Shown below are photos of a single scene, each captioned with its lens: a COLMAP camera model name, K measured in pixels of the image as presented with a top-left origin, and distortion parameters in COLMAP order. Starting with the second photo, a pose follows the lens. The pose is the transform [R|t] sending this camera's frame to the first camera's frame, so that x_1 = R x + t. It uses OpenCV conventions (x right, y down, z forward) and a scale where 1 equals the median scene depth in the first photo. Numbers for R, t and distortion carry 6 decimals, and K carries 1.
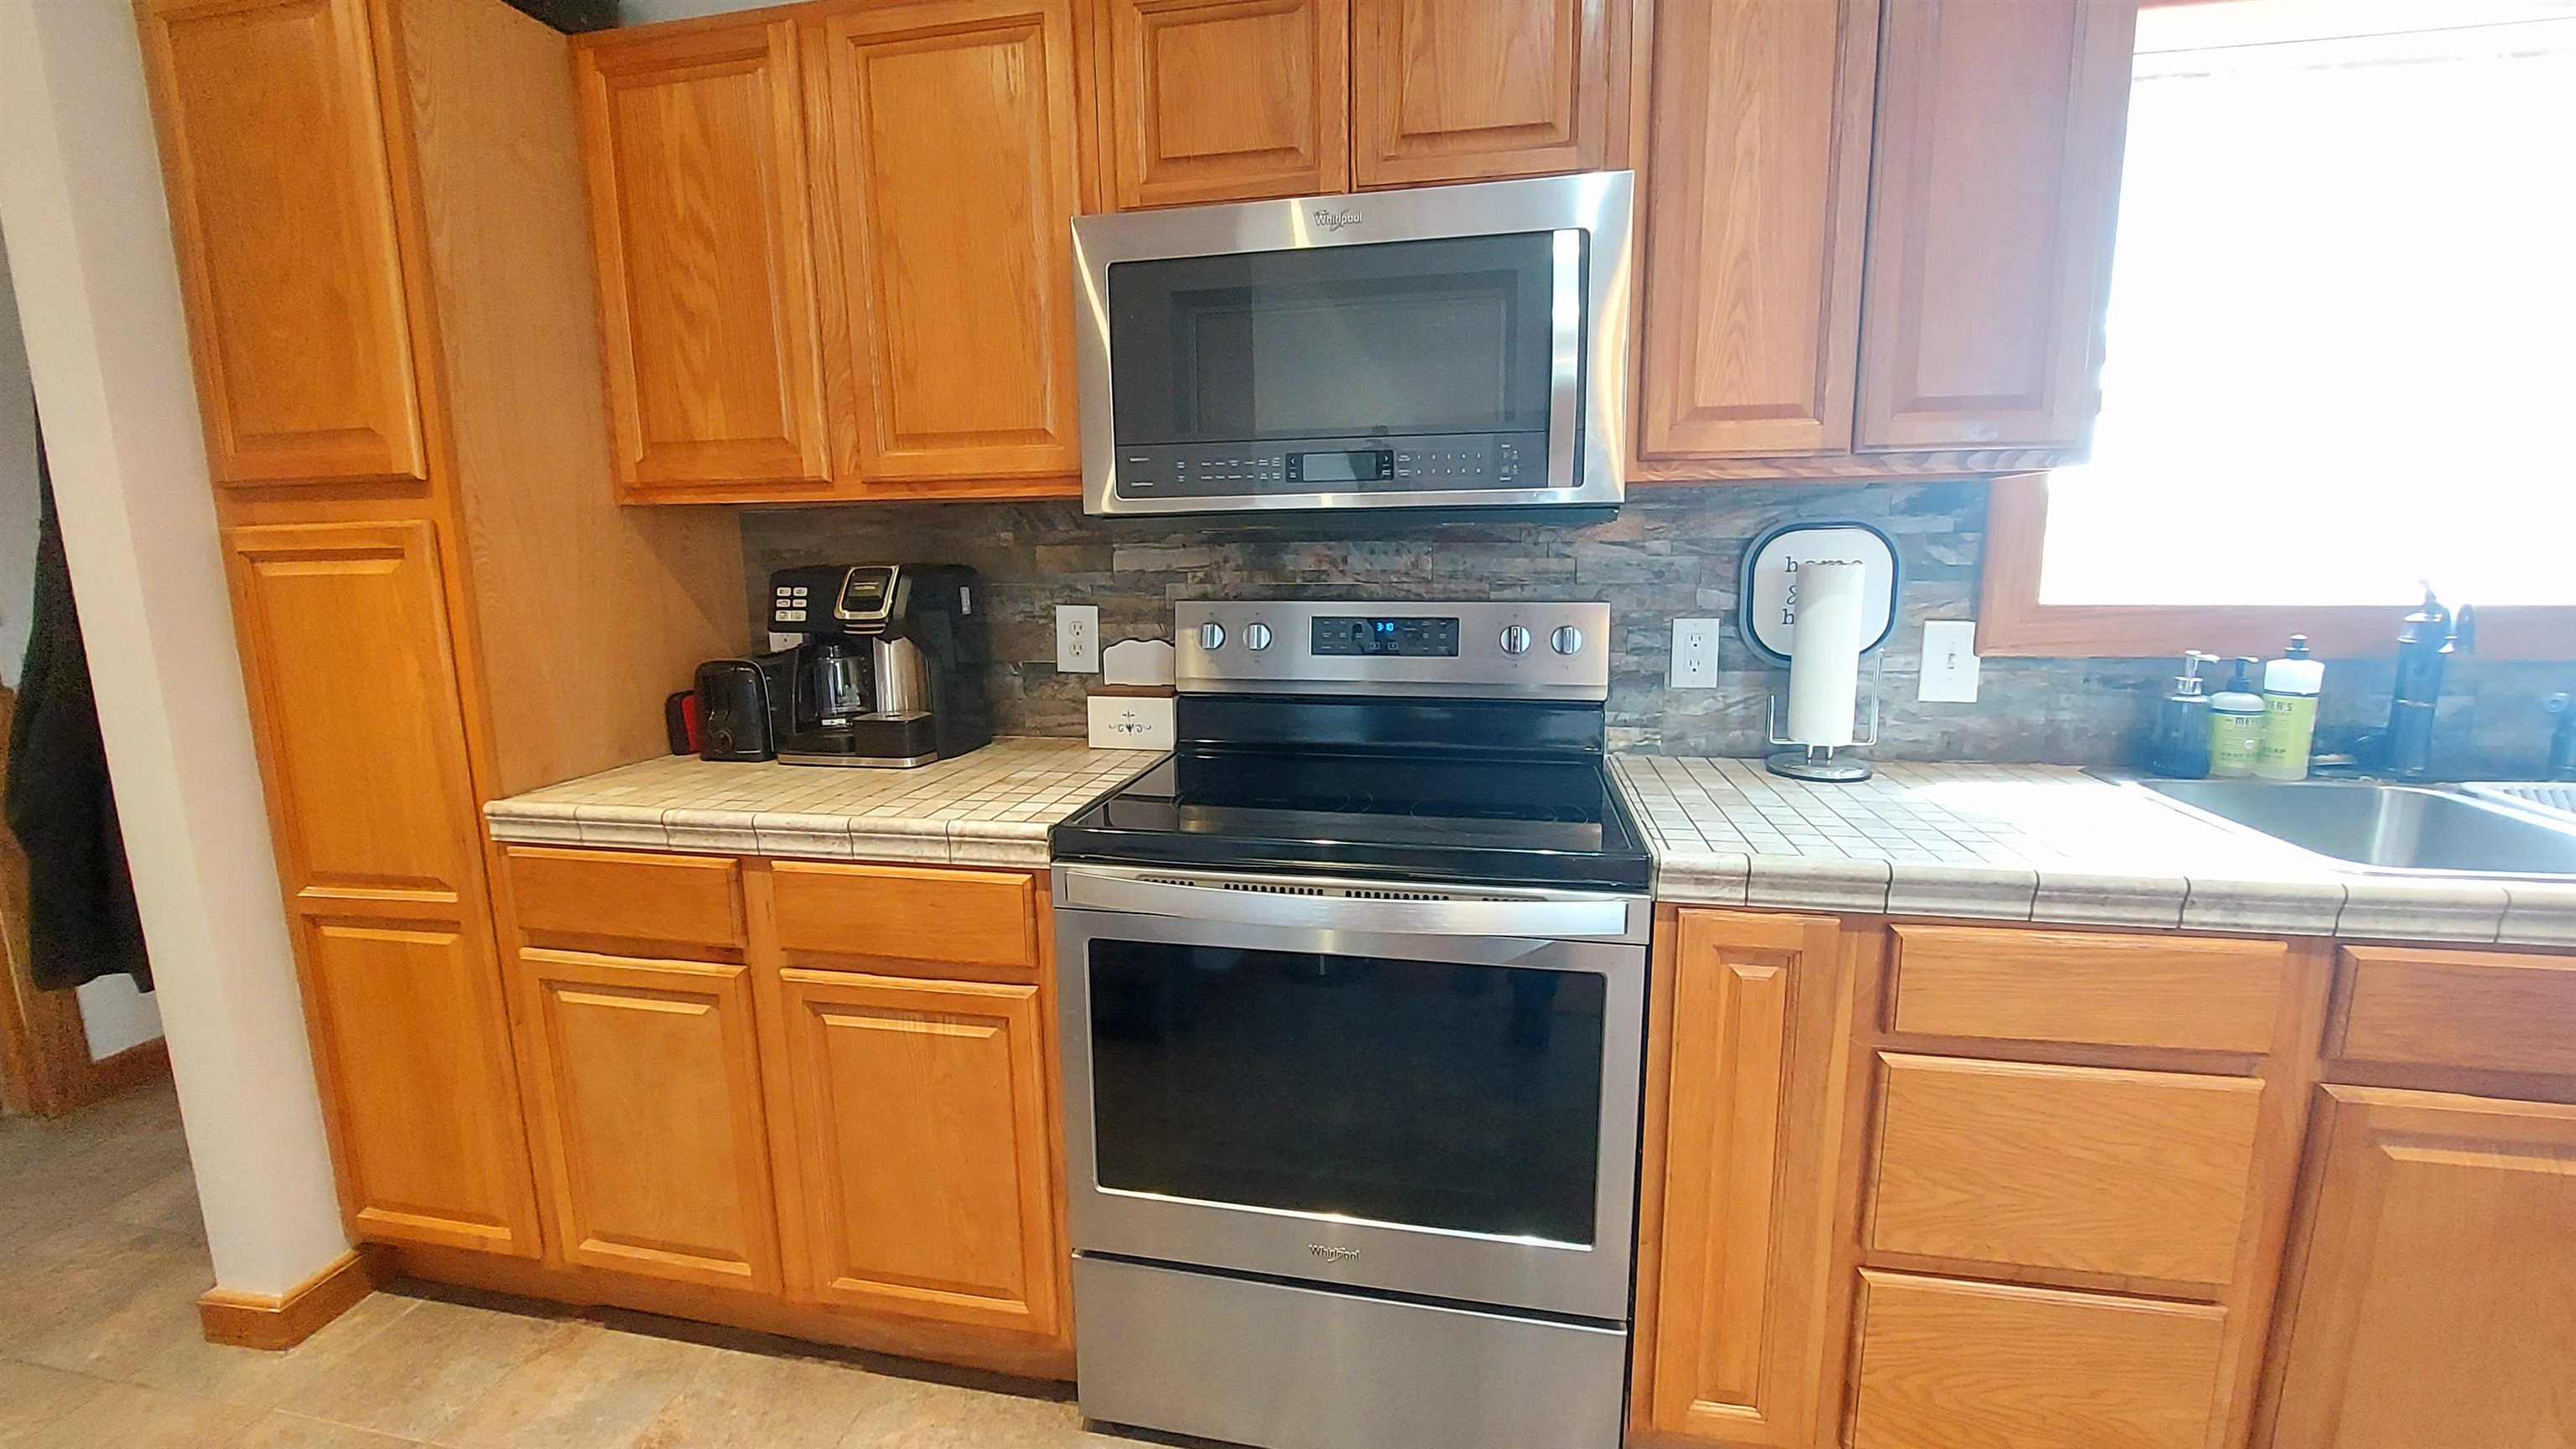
lens RADIAL K [[1028.8, 0, 1288.1], [0, 1028.8, 704.6], [0, 0, 1]] dist [-0.008985, -0.004564]
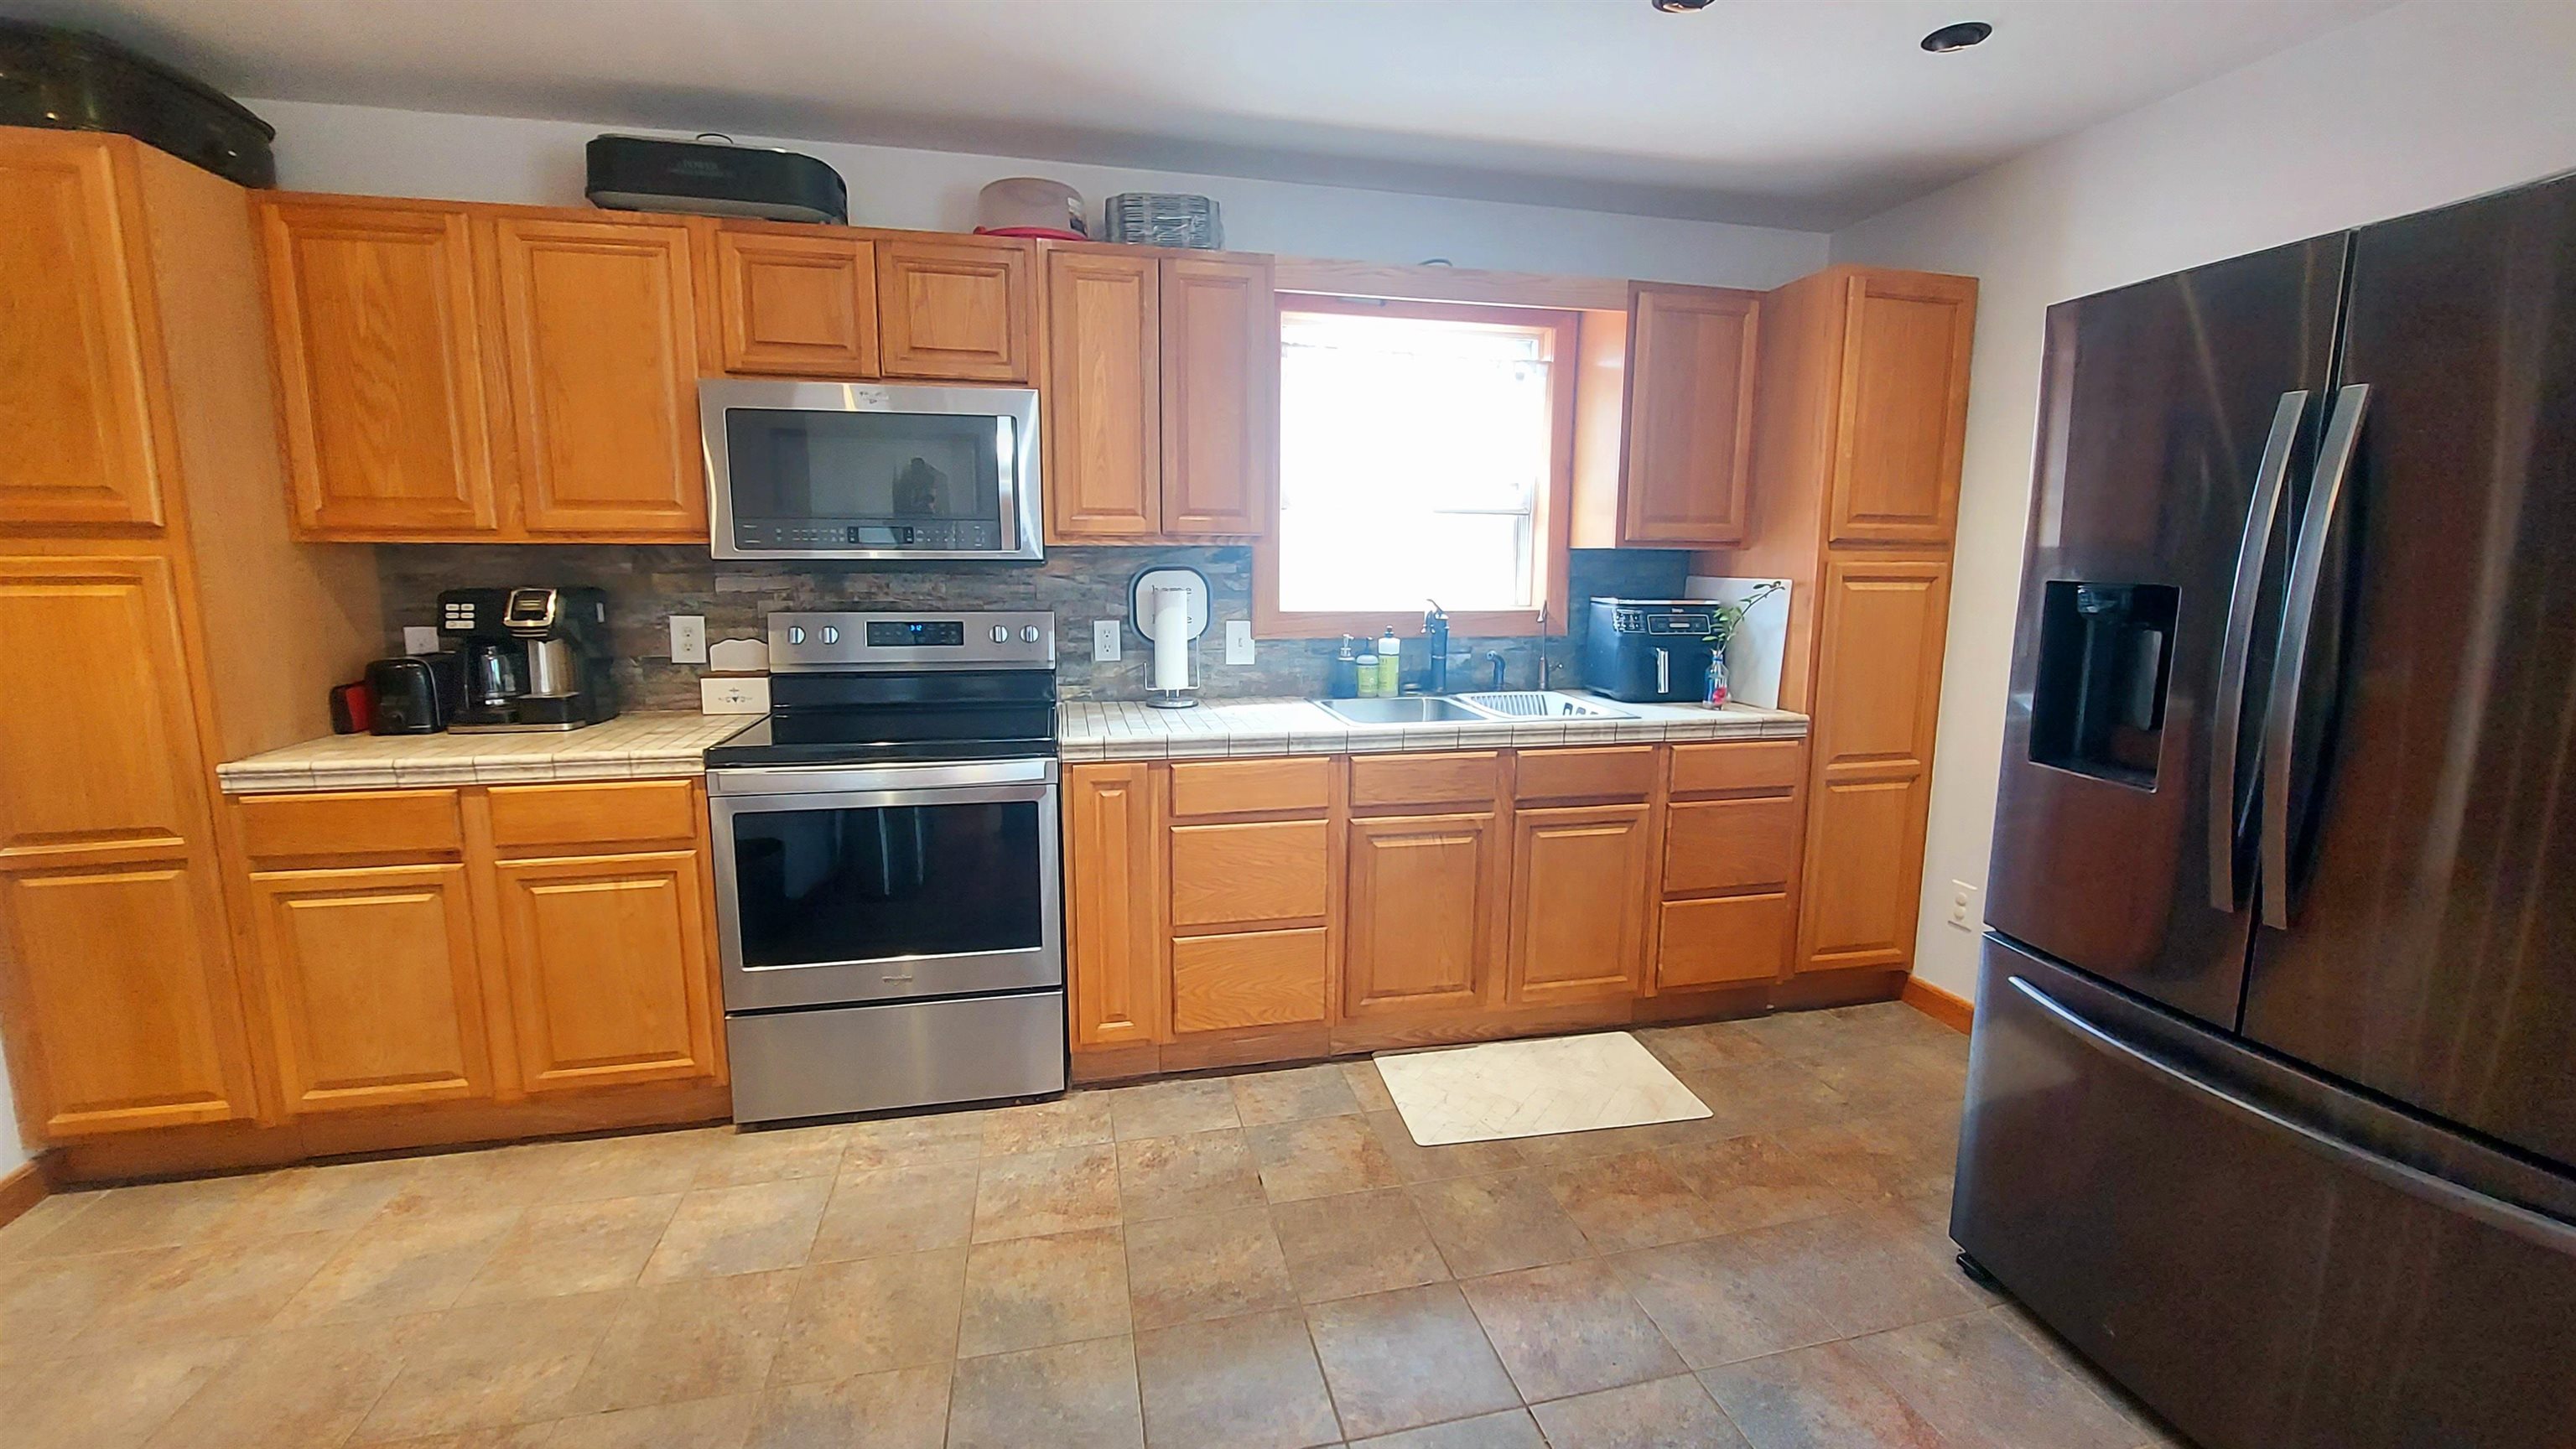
lens RADIAL K [[1028.8, 0, 1288.1], [0, 1028.8, 704.6], [0, 0, 1]] dist [-0.008985, -0.004564]
pose [[0.912598, -0.041529, 0.406744, -0.036089], [0.044463, 0.999009, 0.002241, 0.074513], [-0.406434, 0.016040, 0.913539, -0.781192]]
